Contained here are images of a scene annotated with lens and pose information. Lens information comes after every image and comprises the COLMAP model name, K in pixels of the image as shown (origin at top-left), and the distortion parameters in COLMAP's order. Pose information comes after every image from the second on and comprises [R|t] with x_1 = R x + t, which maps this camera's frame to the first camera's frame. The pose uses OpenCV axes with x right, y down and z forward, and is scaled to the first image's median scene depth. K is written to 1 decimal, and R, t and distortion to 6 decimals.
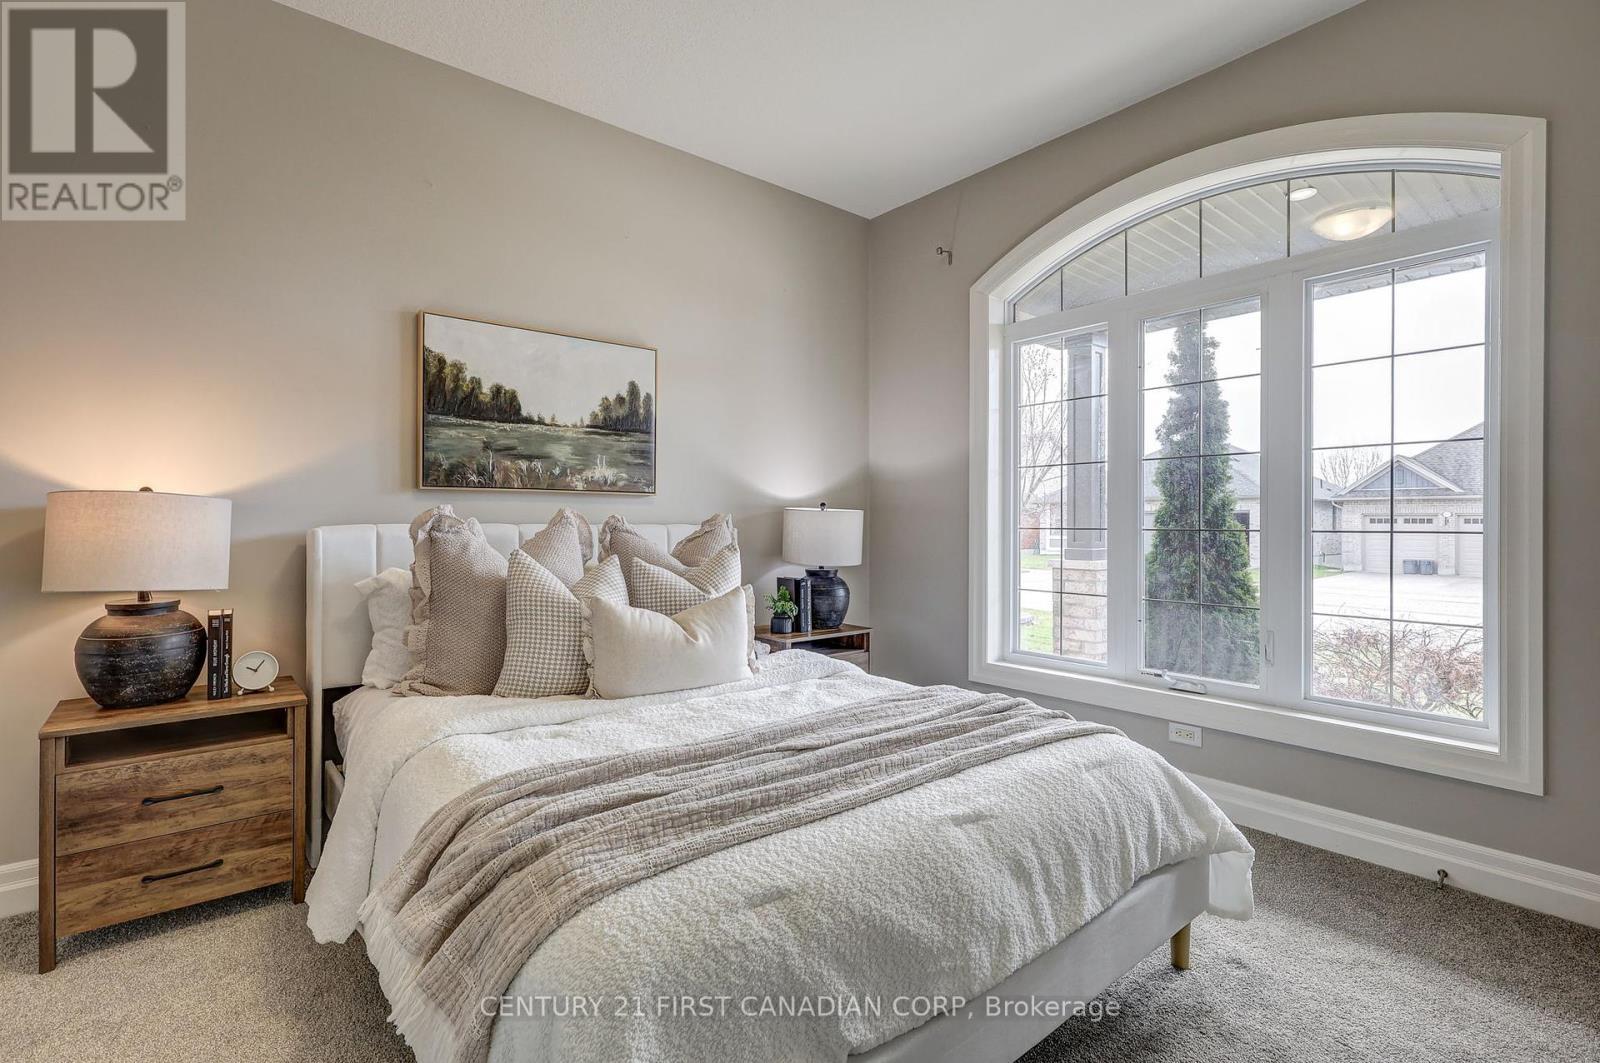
lens RADIAL K [[746.0, 0, 783.2], [0, 746.0, 523.9], [0, 0, 1]] dist [0.001670, 0.000864]
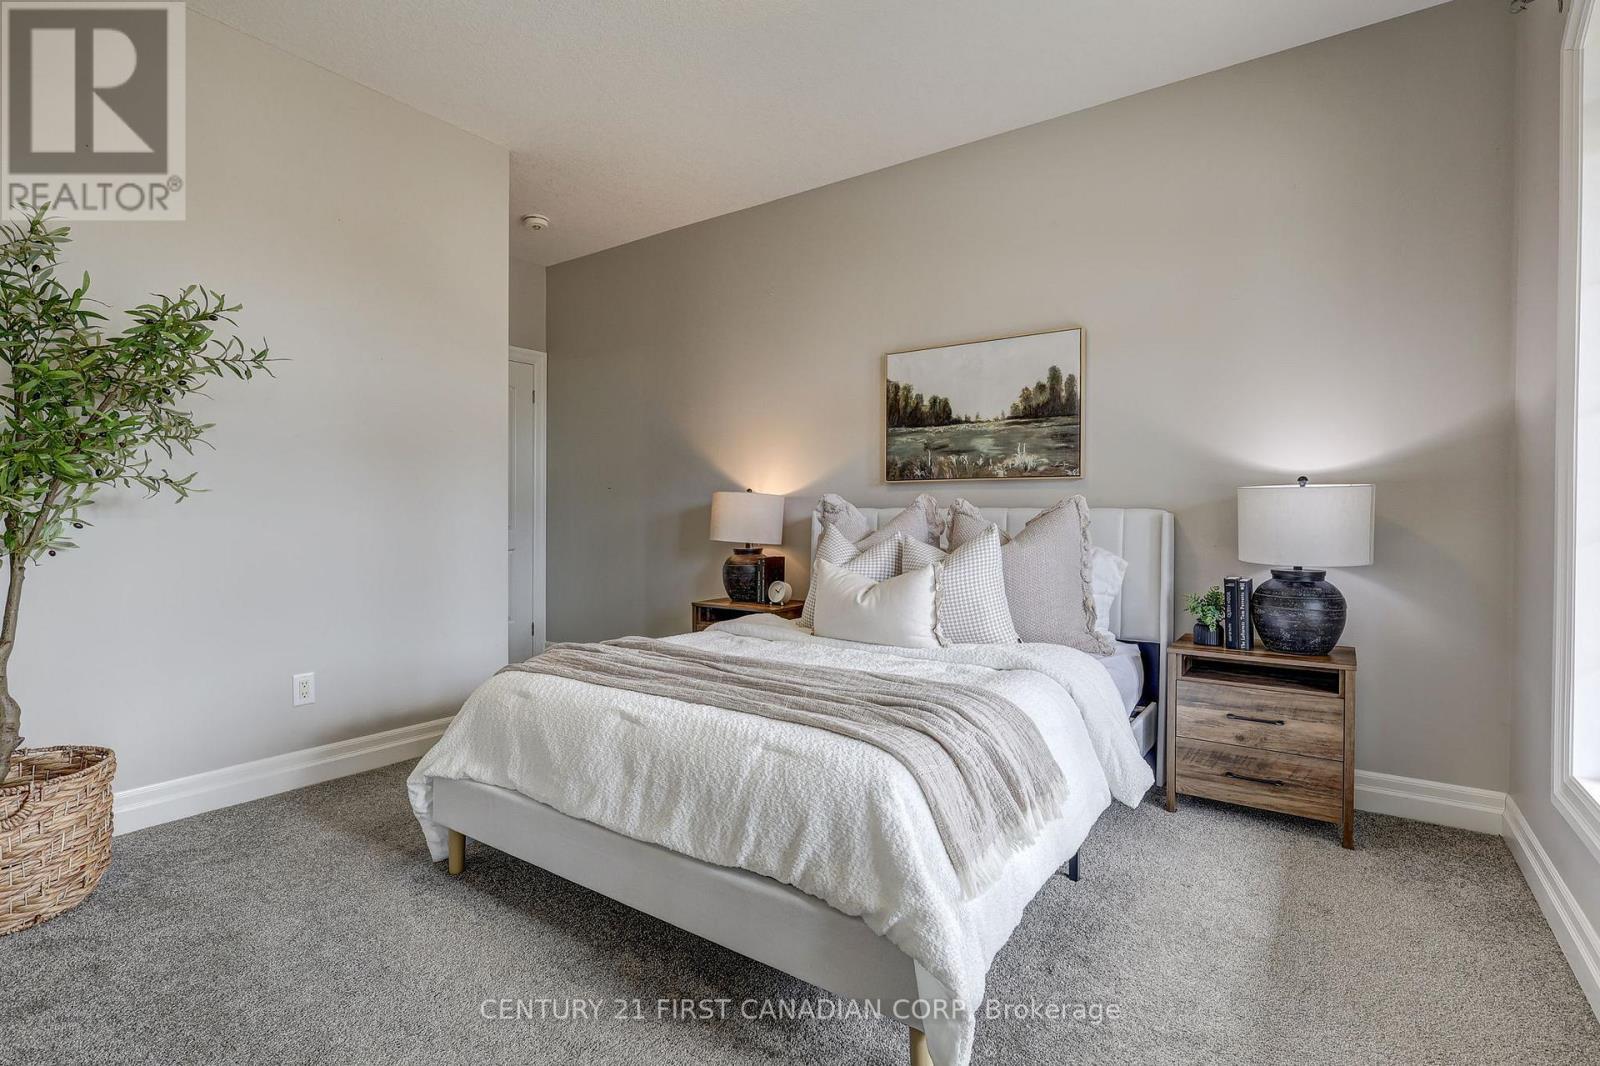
lens RADIAL K [[746.0, 0, 789.2], [0, 746.0, 528.5], [0, 0, 1]] dist [0.001670, 0.000864]
pose [[0.274250, 0.017557, -0.961498, 0.772362], [-0.004947, 0.999846, 0.016846, 0.014719], [0.961646, 0.000137, 0.274295, 0.435533]]
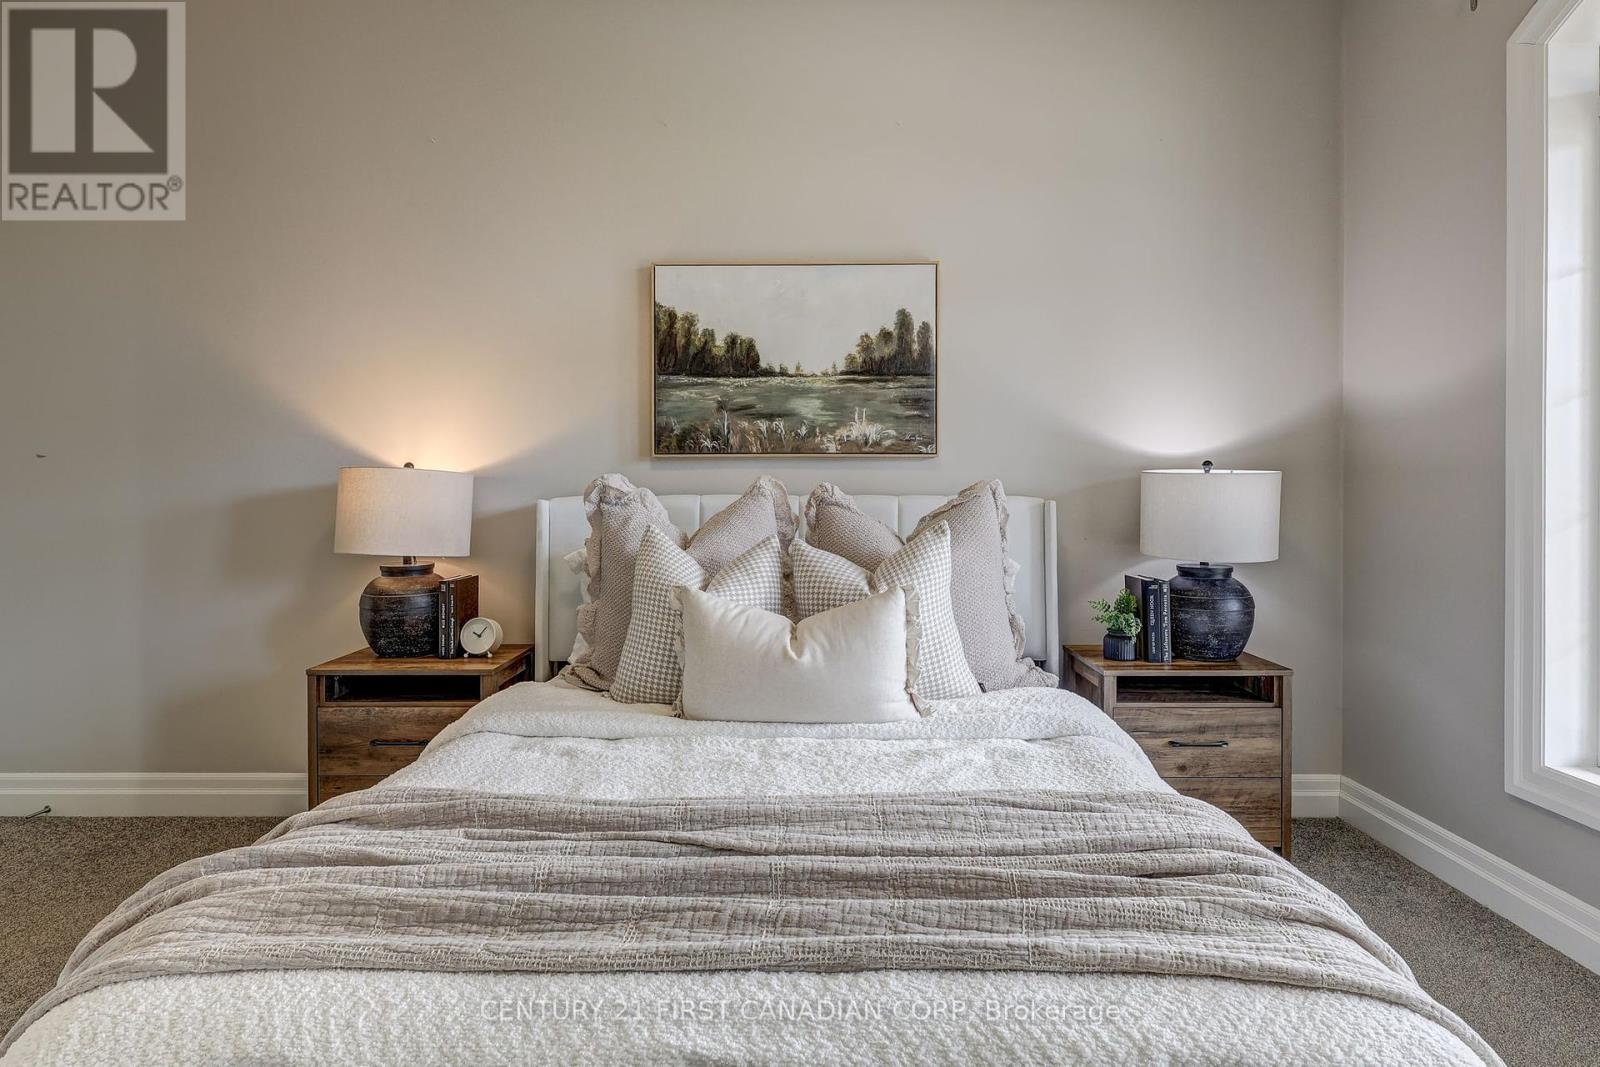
lens RADIAL K [[863.3, 0, 794.0], [0, 863.3, 500.7], [0, 0, 1]] dist [-0.000427, 0.000983]
pose [[0.774435, 0.003091, -0.632646, 0.315048], [0.001746, 0.999974, 0.007023, -0.000316], [0.632651, -0.006544, 0.774409, 0.274224]]
